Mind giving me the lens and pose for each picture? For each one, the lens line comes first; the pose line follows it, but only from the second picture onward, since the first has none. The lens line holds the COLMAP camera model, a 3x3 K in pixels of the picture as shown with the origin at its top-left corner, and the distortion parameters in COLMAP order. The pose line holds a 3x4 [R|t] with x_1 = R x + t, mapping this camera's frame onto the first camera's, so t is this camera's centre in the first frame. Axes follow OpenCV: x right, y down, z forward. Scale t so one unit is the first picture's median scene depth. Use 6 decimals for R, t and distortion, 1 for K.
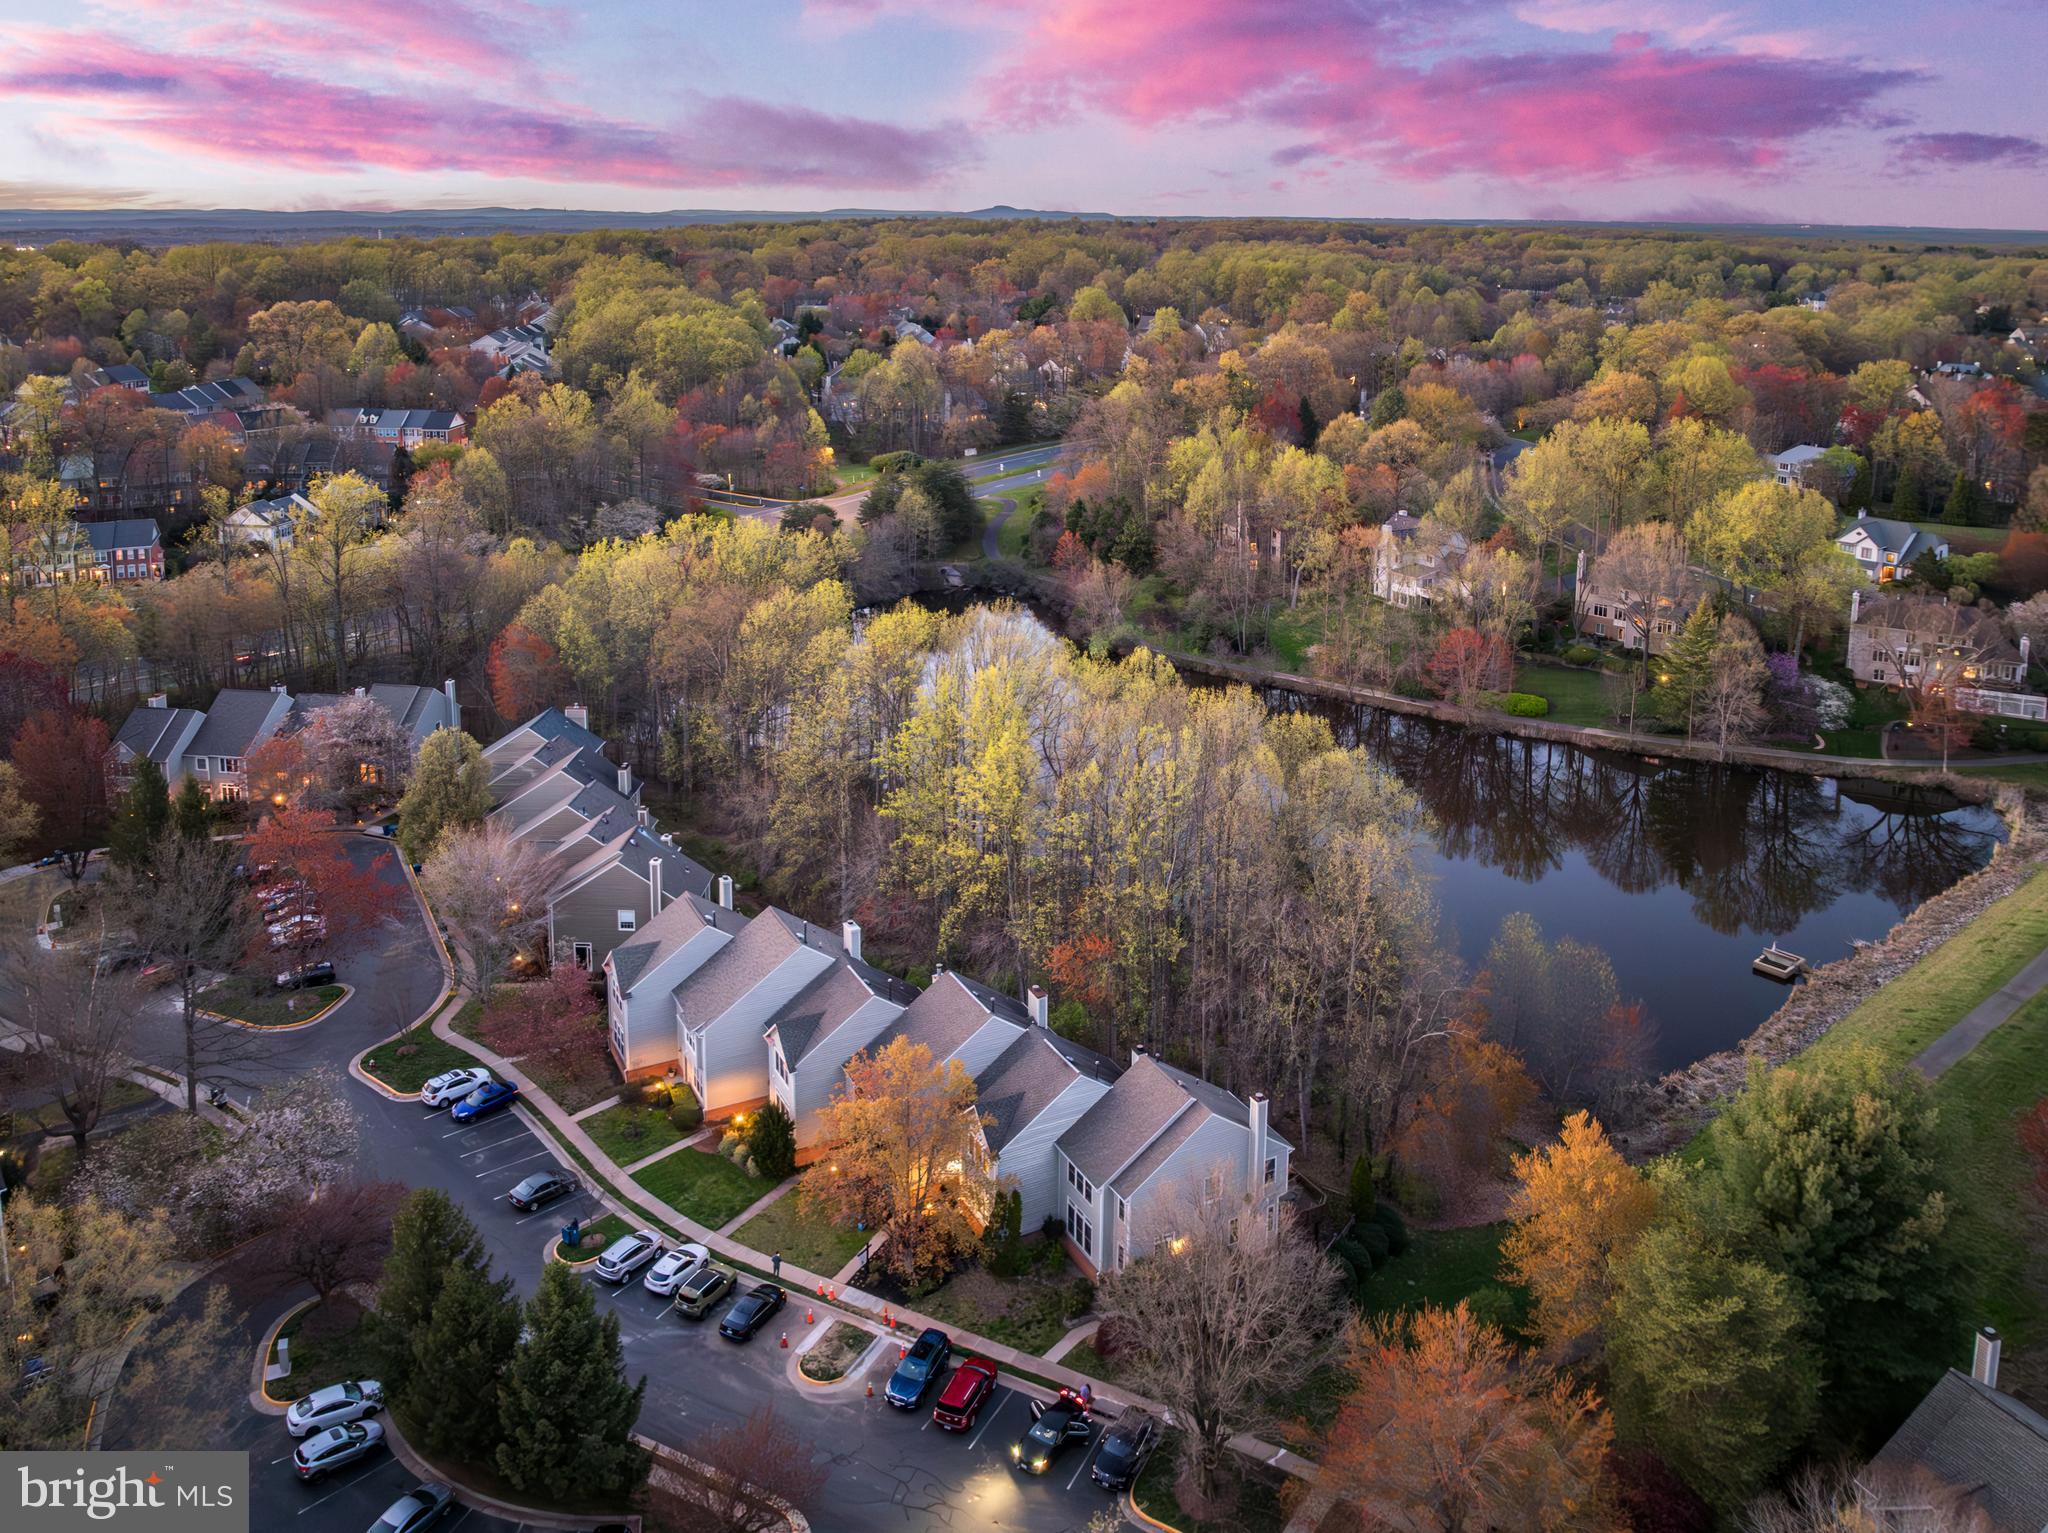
lens RADIAL K [[1430.9, 0, 1031.8], [0, 1430.9, 765.4], [0, 0, 1]] dist [-0.020689, -0.003126]
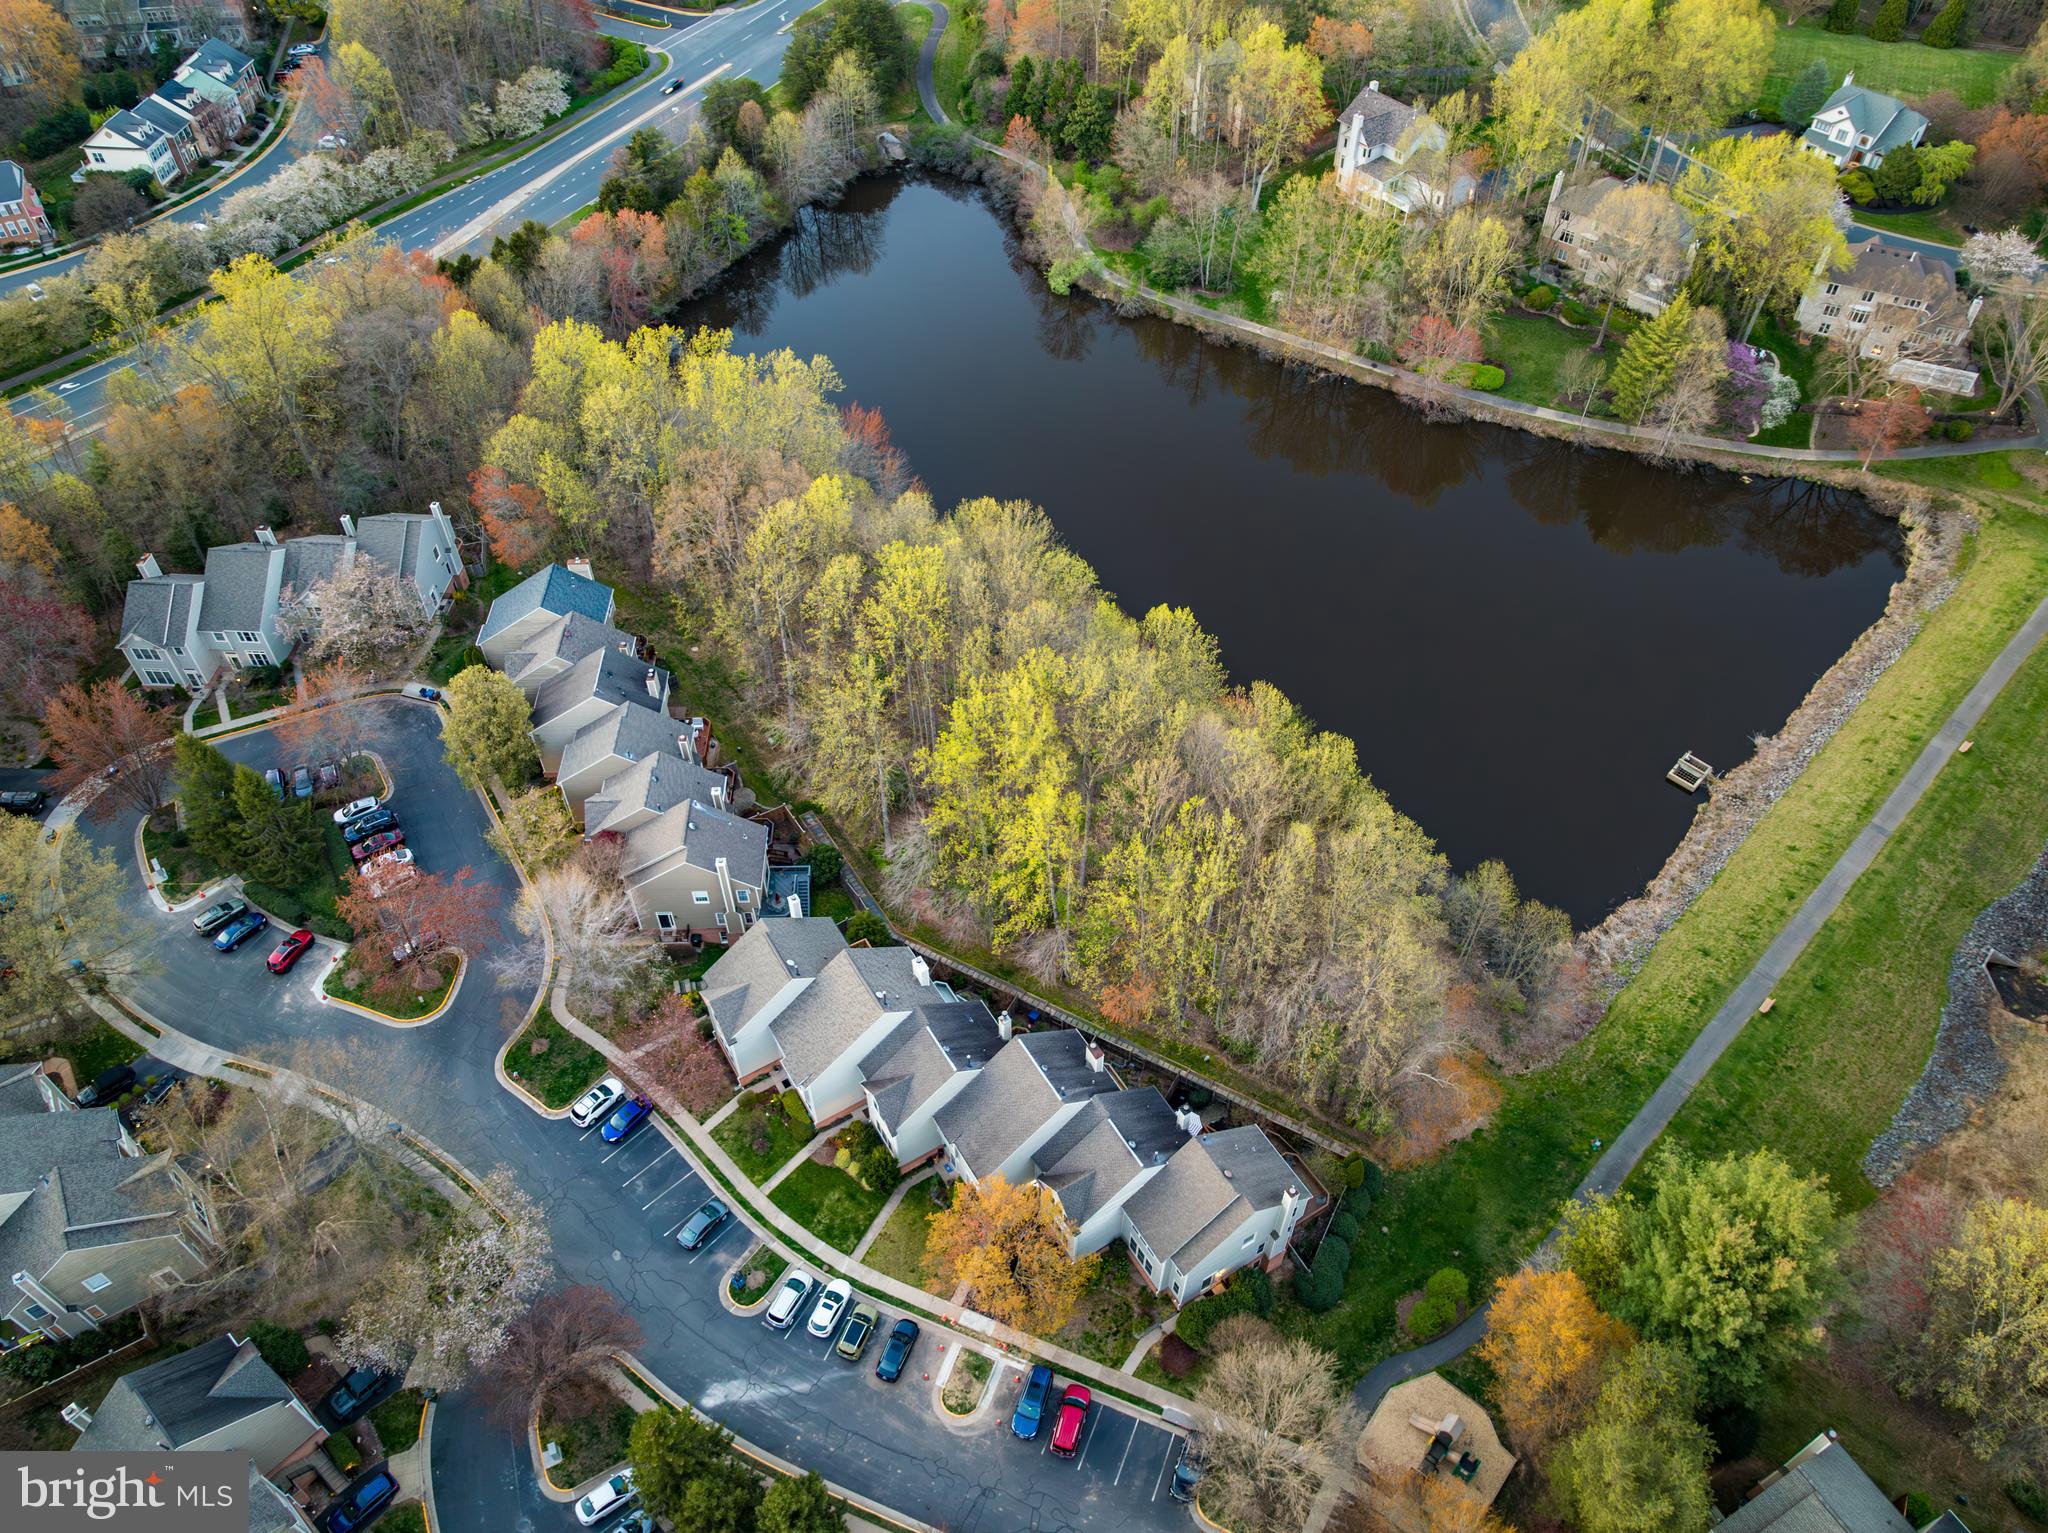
lens RADIAL K [[1219.0, 0, 1016.7], [0, 1219.0, 769.0], [0, 0, 1]] dist [-0.028066, 0.006984]
pose [[0.997457, -0.058461, 0.040768, -0.085033], [0.028802, 0.853849, 0.519723, -0.542314], [-0.065193, -0.517227, 0.853362, 0.272385]]
